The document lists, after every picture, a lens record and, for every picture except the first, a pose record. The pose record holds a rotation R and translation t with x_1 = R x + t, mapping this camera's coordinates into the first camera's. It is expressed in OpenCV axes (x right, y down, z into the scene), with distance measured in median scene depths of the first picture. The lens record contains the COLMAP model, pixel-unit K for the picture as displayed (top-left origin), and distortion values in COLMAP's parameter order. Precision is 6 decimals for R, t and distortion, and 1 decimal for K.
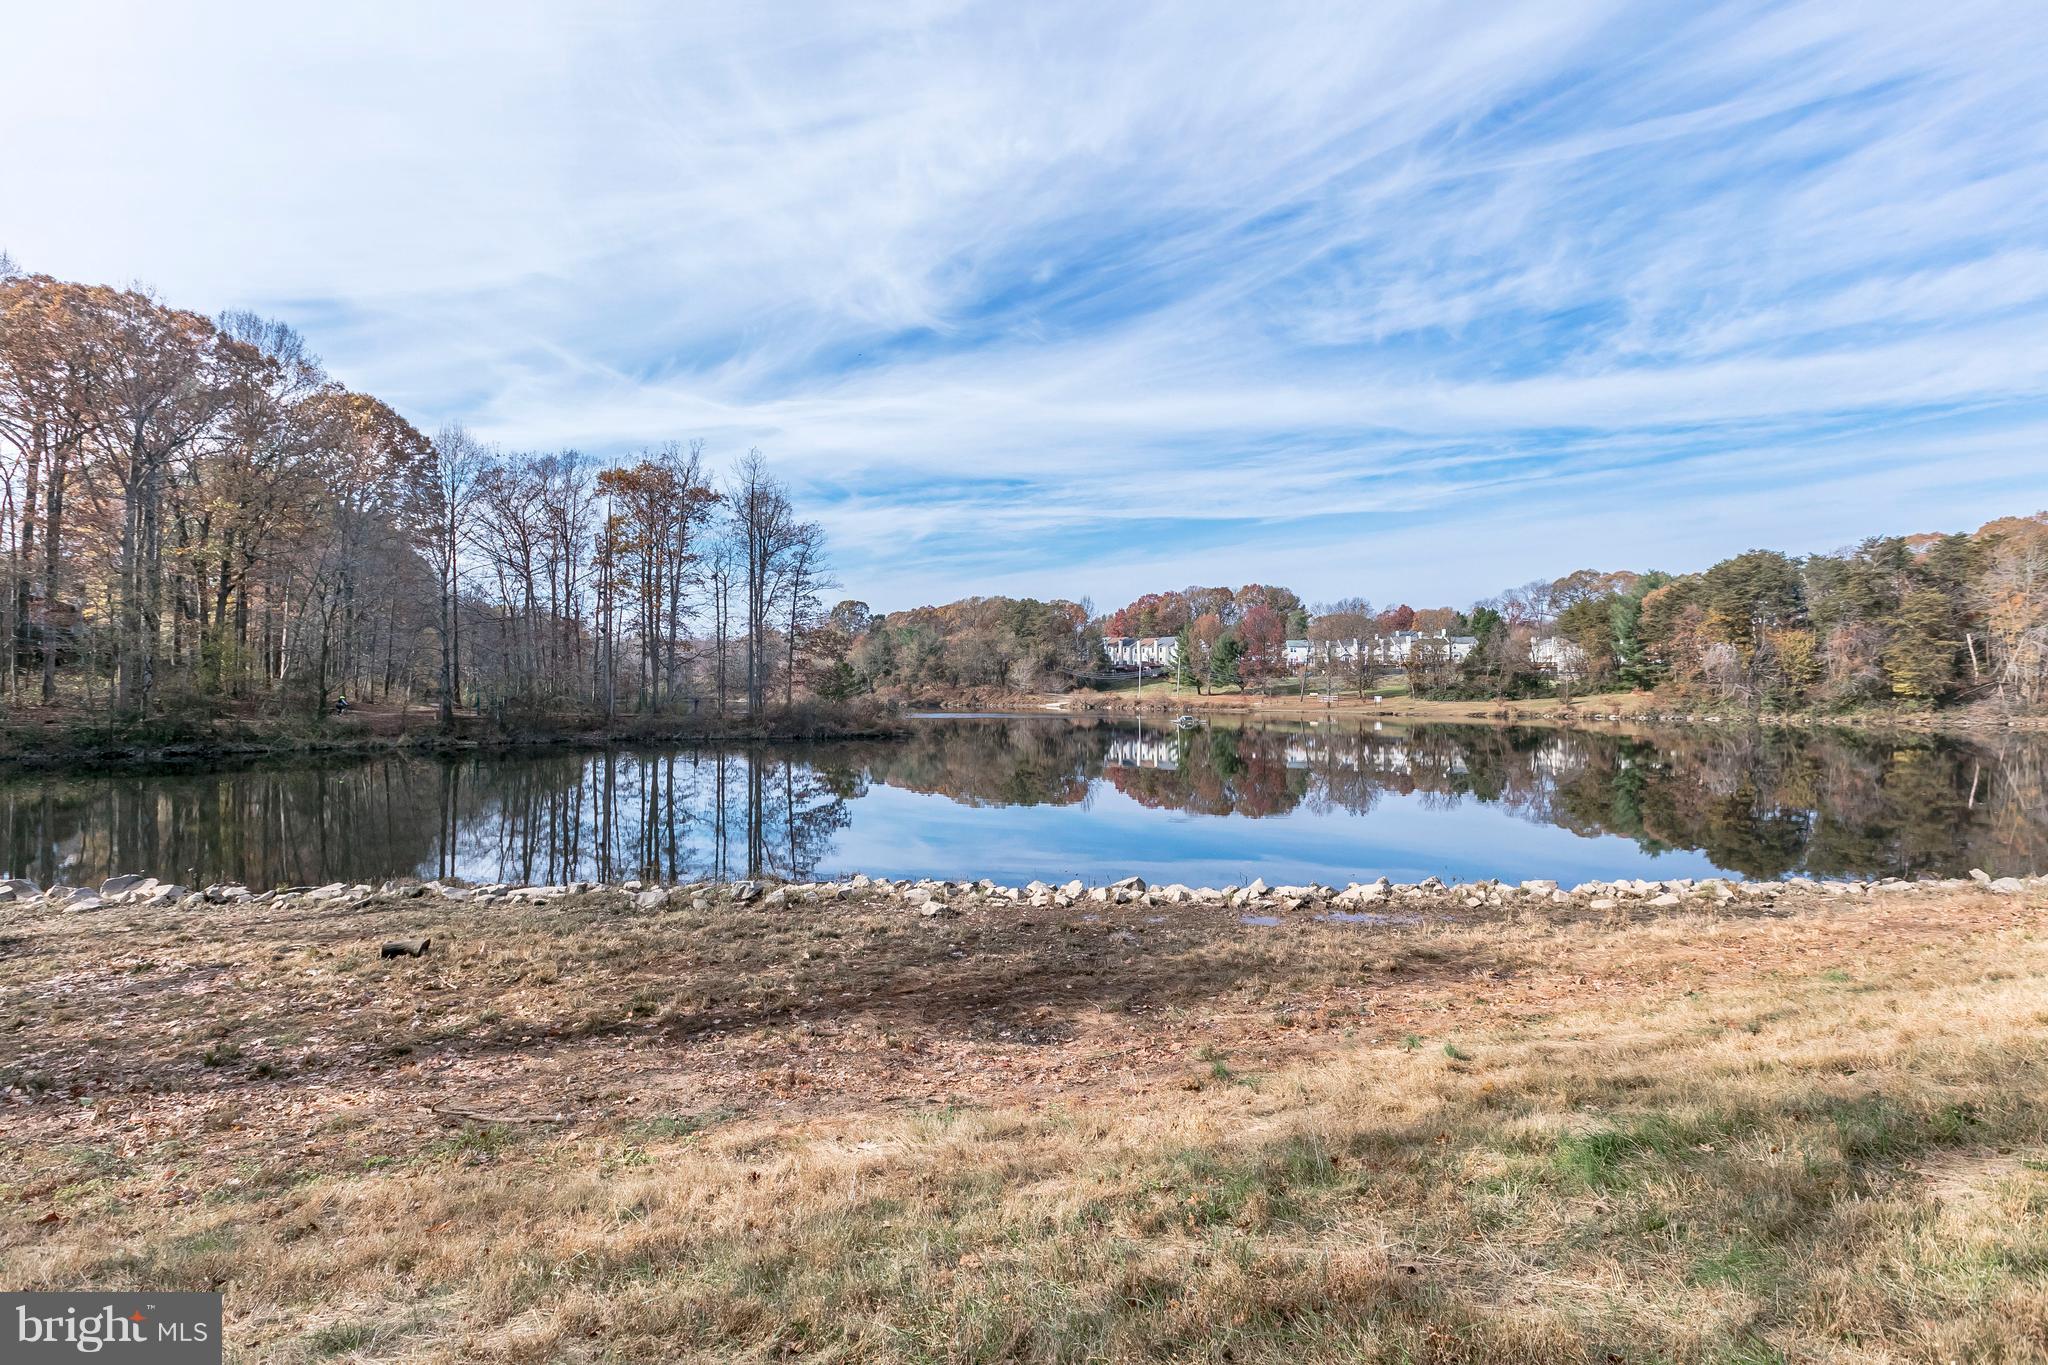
lens RADIAL K [[848.4, 0, 1054.2], [0, 848.4, 684.2], [0, 0, 1]] dist [-0.000429, -0.000729]
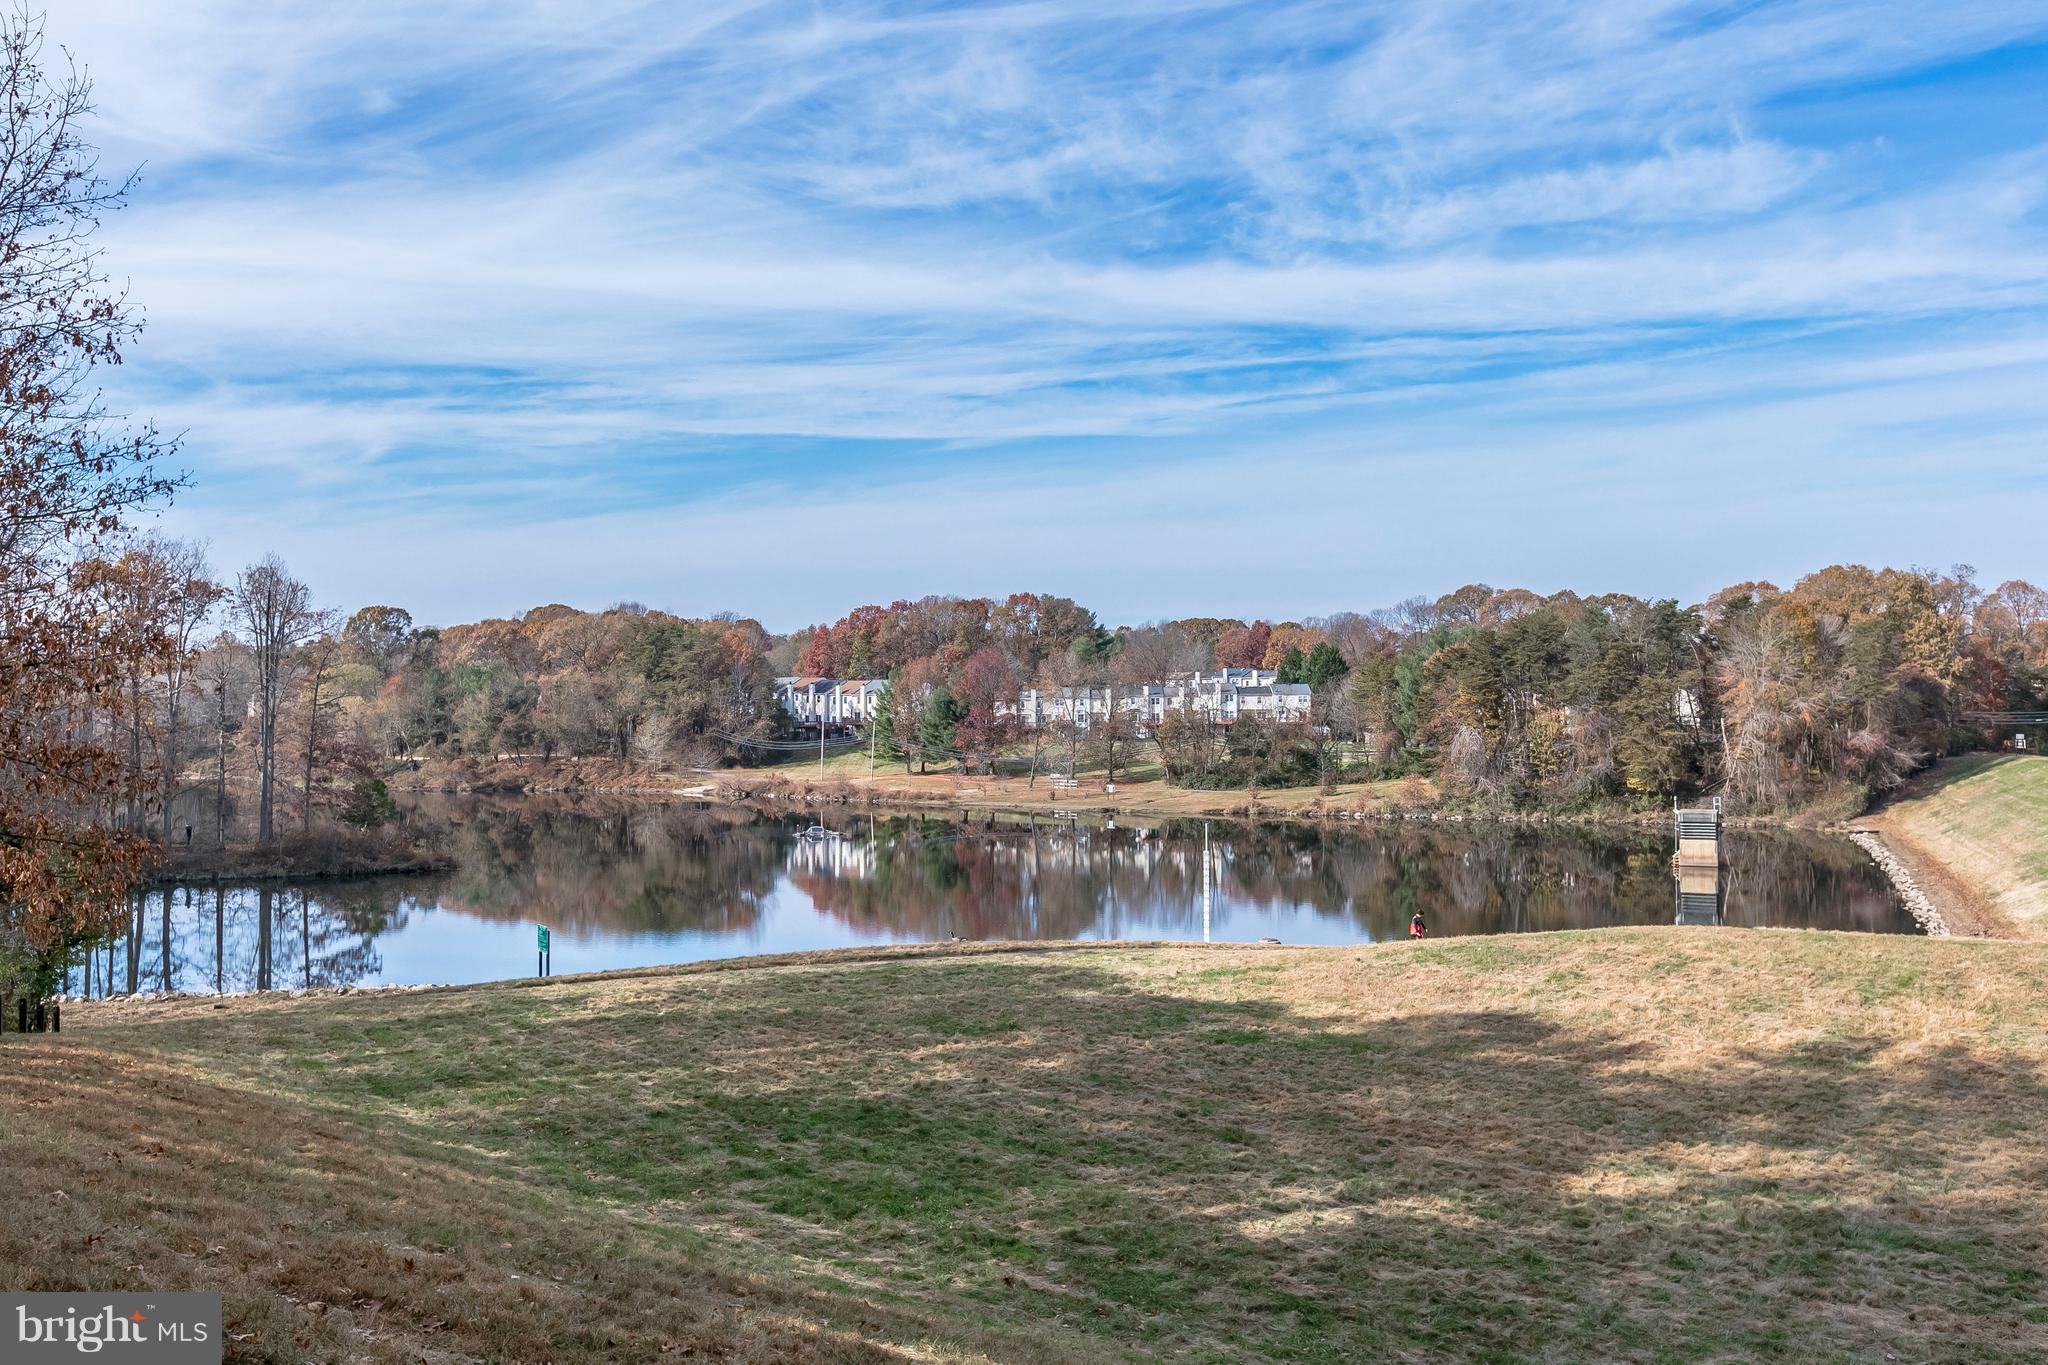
lens RADIAL K [[1577.7, 0, 1039.8], [0, 1577.7, 670.4], [0, 0, 1]] dist [0.004921, -0.001062]
pose [[0.986866, 0.002280, 0.161527, 0.064928], [0.001128, 0.999779, -0.021004, -0.042354], [-0.161539, 0.020910, 0.986645, -0.282192]]
